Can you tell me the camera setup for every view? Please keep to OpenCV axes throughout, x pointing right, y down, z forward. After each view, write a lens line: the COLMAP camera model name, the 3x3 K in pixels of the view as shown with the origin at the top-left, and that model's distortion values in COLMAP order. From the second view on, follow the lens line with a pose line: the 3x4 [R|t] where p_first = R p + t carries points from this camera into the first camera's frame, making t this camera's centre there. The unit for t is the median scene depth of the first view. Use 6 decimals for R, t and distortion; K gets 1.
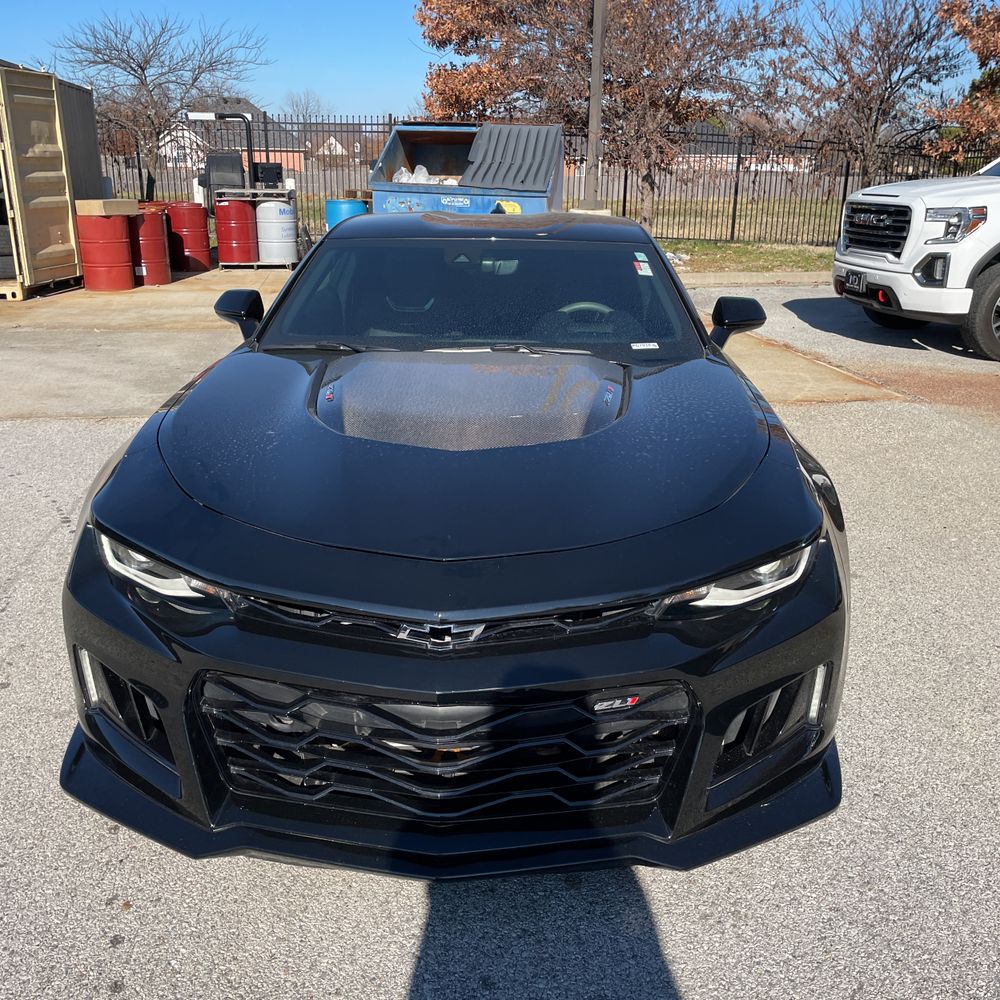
lens RADIAL K [[1002.5, 0, 503.5], [0, 1002.5, 491.3], [0, 0, 1]] dist [0.086393, -0.118756]
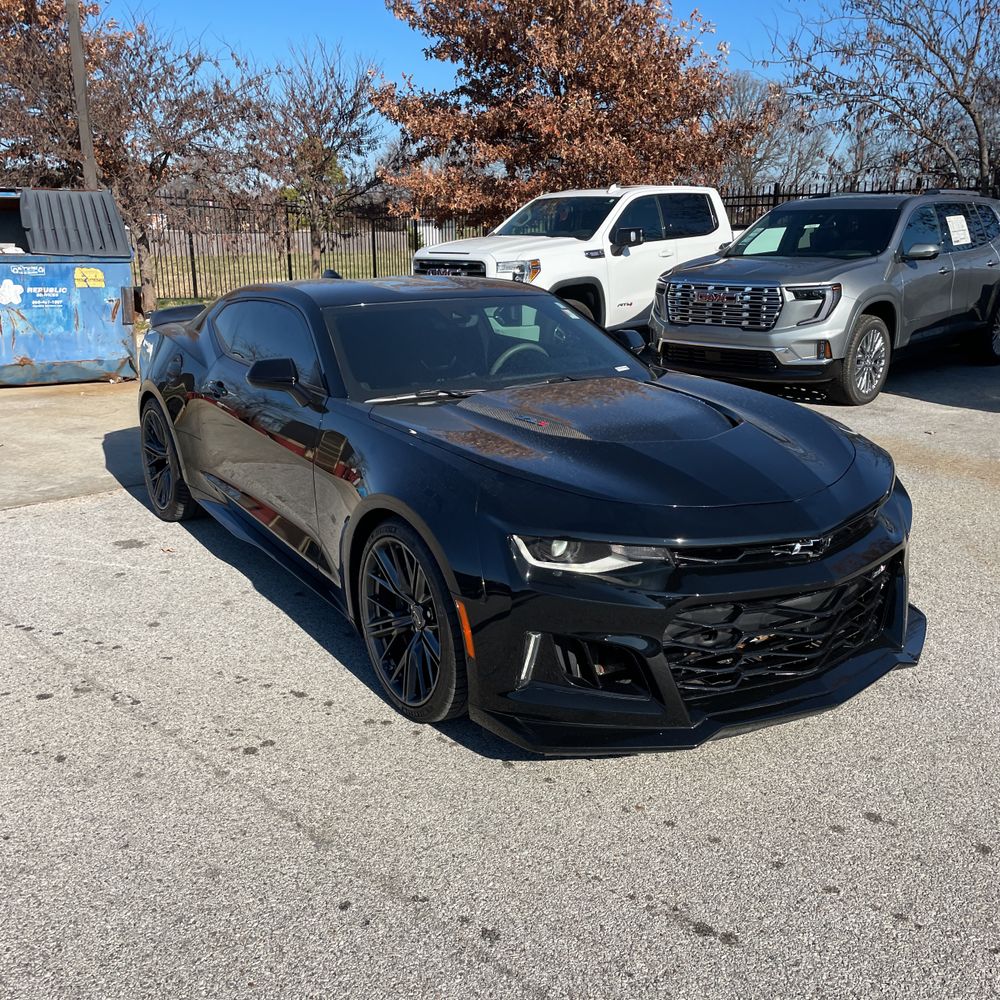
lens RADIAL K [[1002.5, 0, 503.5], [0, 1002.5, 491.3], [0, 0, 1]] dist [0.086393, -0.118756]
pose [[0.820437, -0.163155, 0.547963, -0.247396], [0.191217, 0.981530, 0.005949, -0.007295], [-0.538812, 0.099898, 0.836482, -0.007416]]
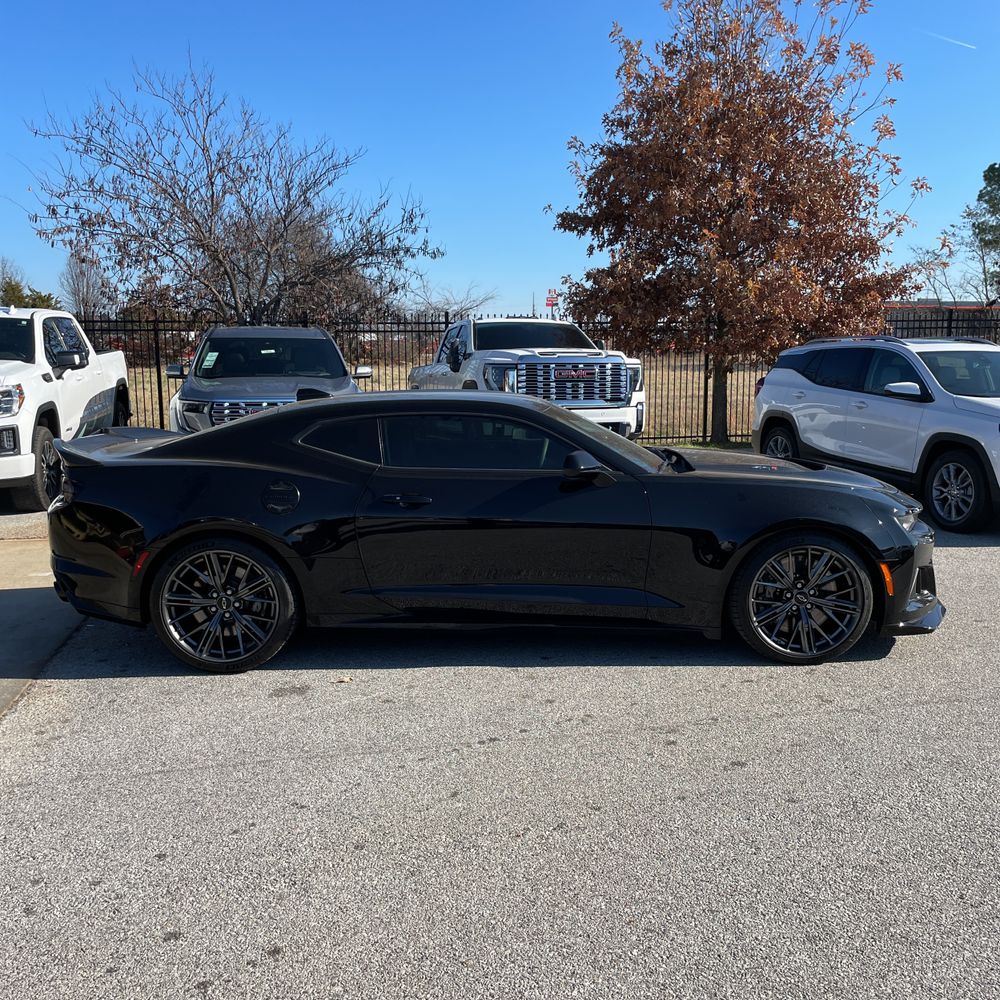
lens RADIAL K [[1002.5, 0, 503.5], [0, 1002.5, 491.3], [0, 0, 1]] dist [0.086393, -0.118756]
pose [[-0.047866, -0.152603, 0.987128, -0.579363], [0.307248, 0.938096, 0.159921, -0.146762], [-0.950425, 0.310947, 0.001984, 0.414364]]
